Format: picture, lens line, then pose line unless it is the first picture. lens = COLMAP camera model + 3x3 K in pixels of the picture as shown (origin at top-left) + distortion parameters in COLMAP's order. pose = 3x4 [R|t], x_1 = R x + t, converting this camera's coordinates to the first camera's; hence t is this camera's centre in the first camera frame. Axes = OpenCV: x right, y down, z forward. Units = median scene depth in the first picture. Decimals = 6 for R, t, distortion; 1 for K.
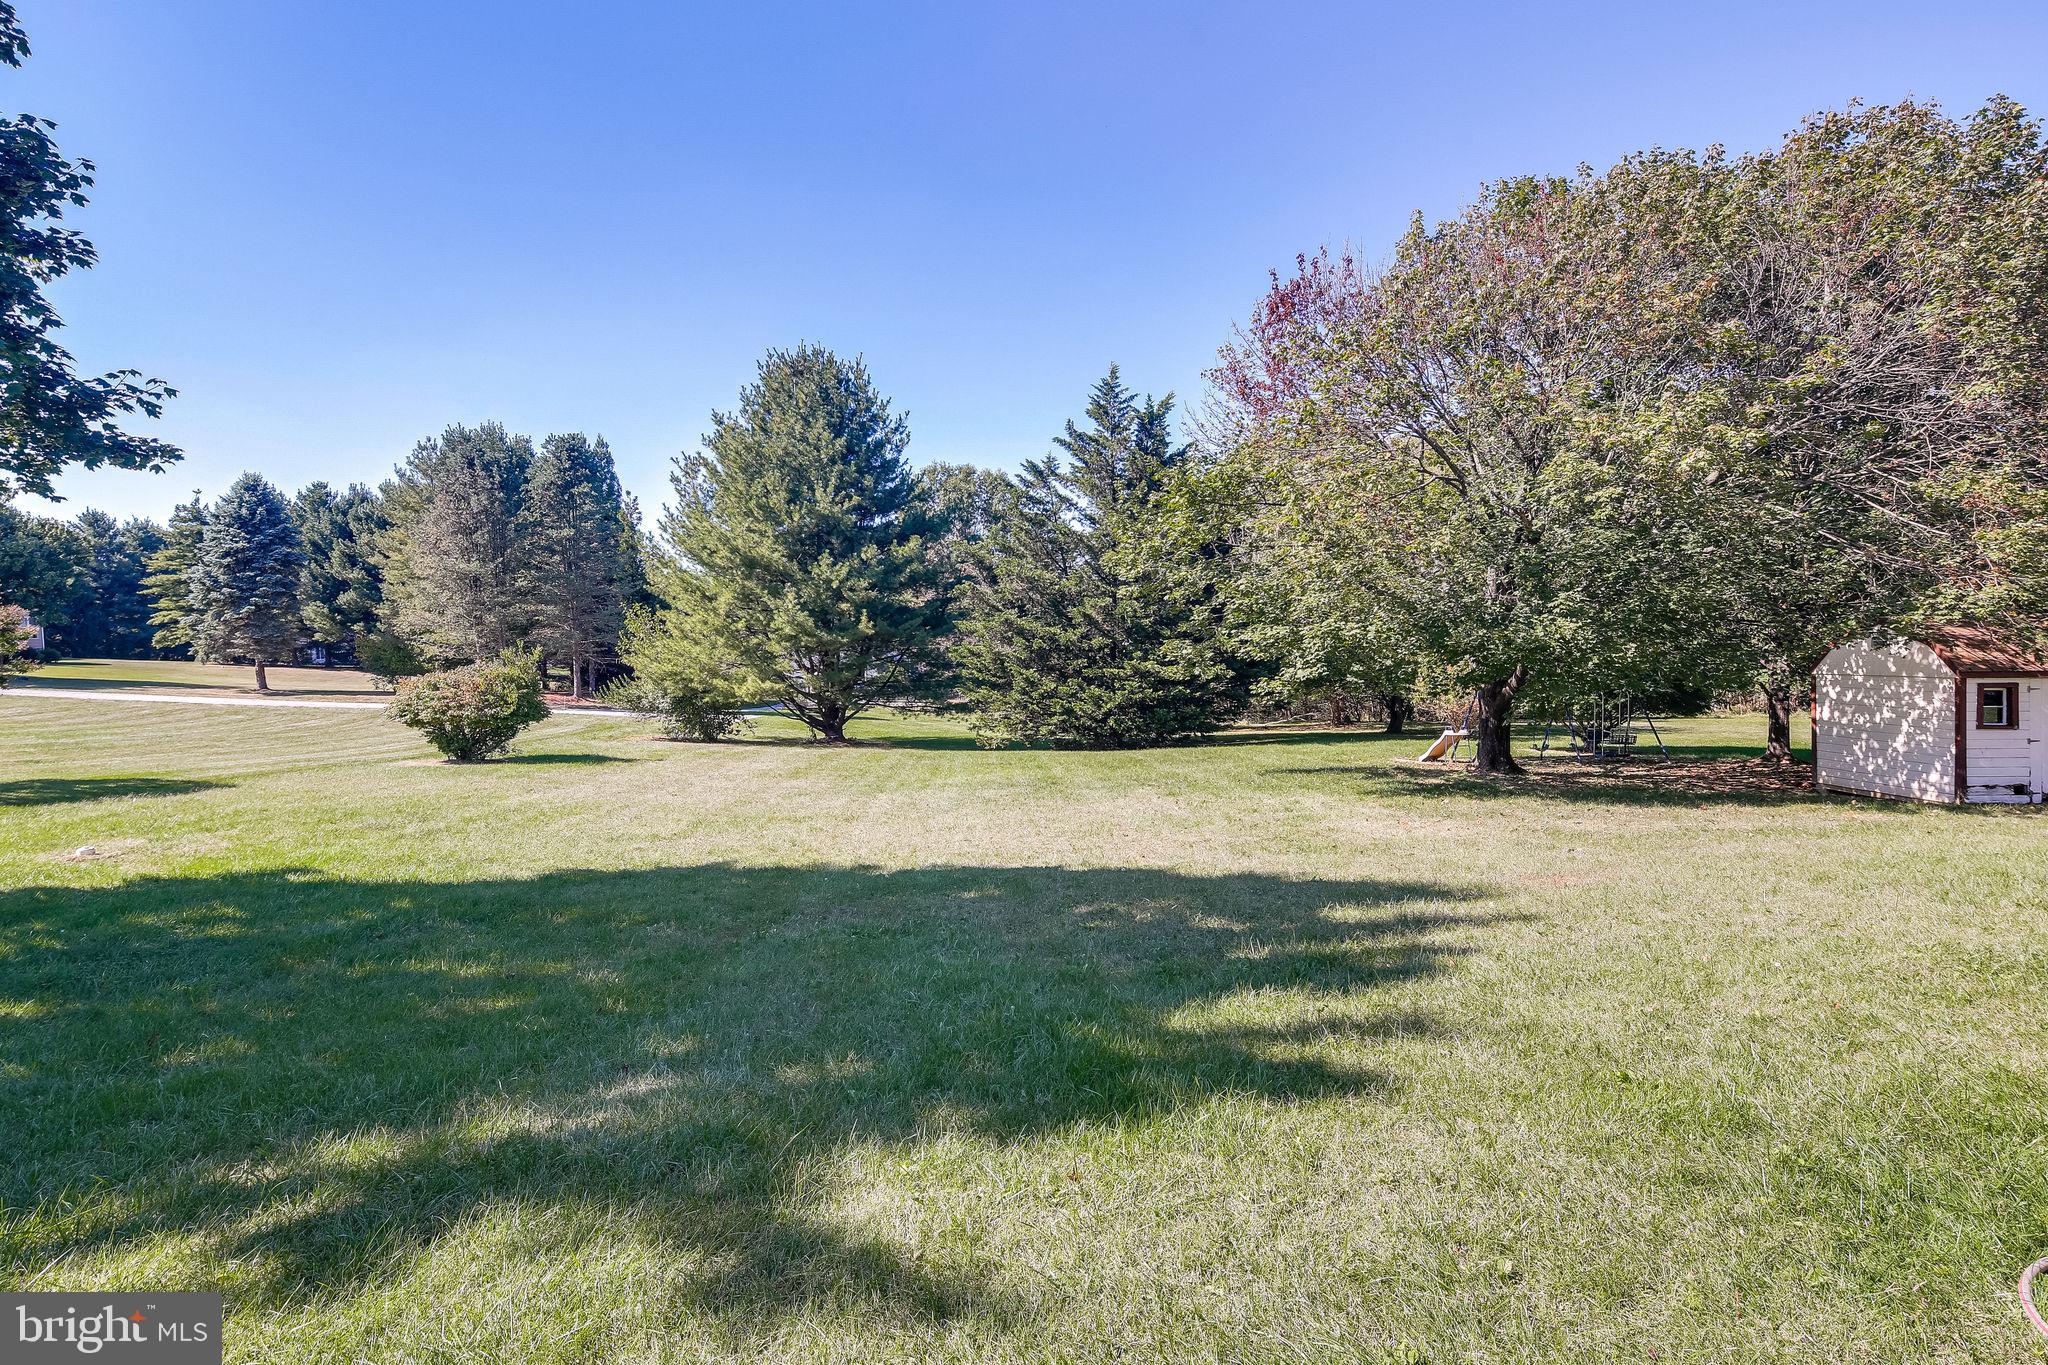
lens RADIAL K [[998.2, 0, 1017.7], [0, 998.2, 676.4], [0, 0, 1]] dist [0.002894, 0.000196]
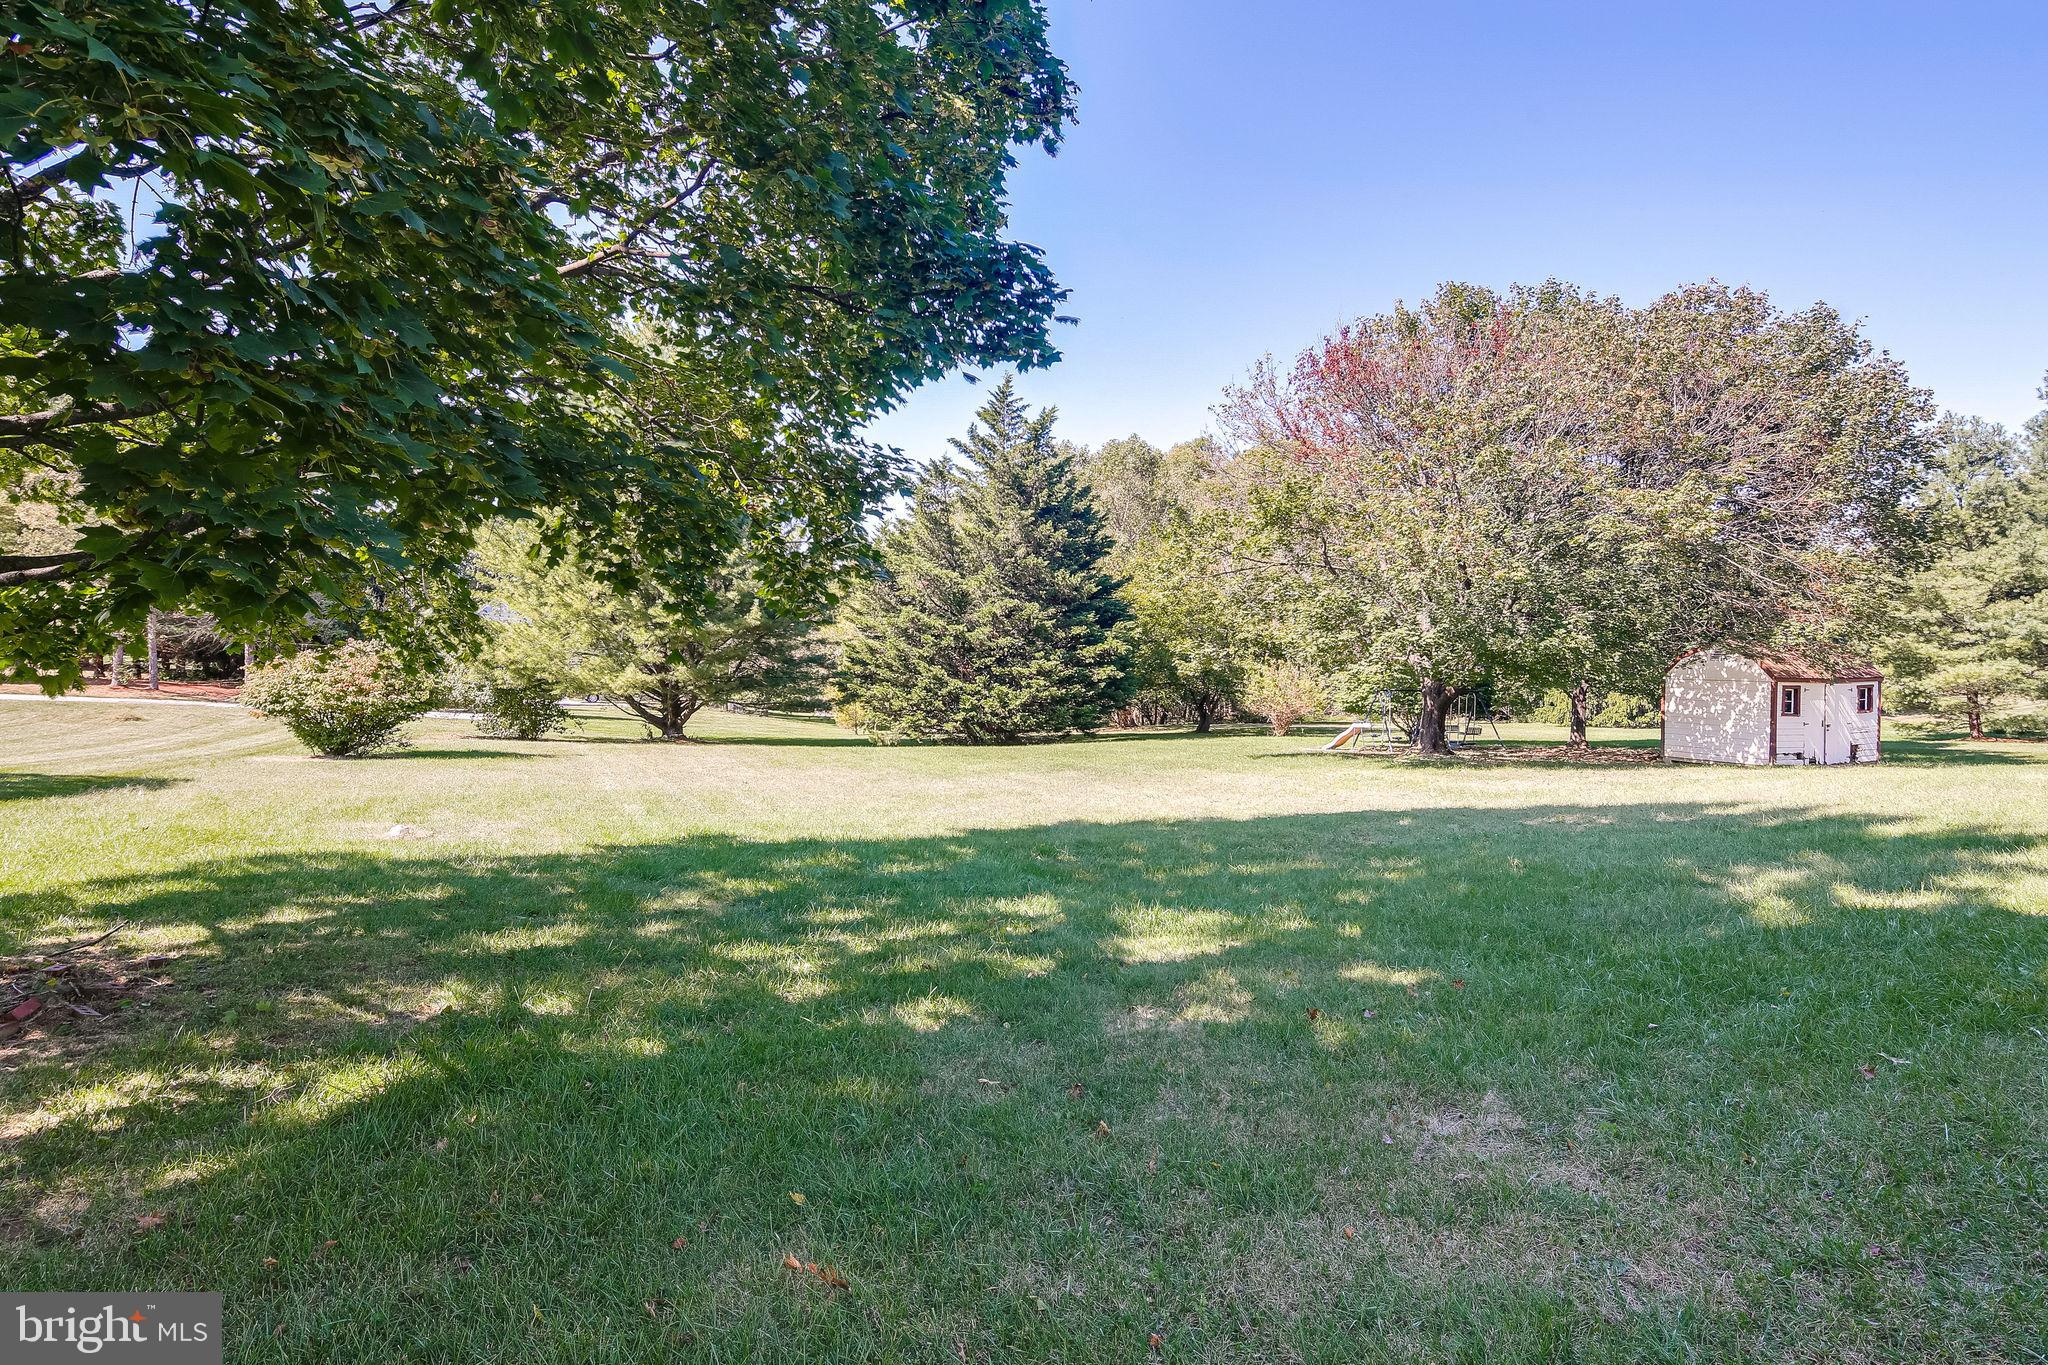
lens RADIAL K [[1065.9, 0, 1022.3], [0, 1065.9, 699.1], [0, 0, 1]] dist [0.000979, -0.000022]
pose [[0.936698, 0.014038, 0.349856, -0.263444], [-0.018689, 0.999776, 0.009923, 0.012676], [-0.349638, -0.015833, 0.936751, -0.040879]]
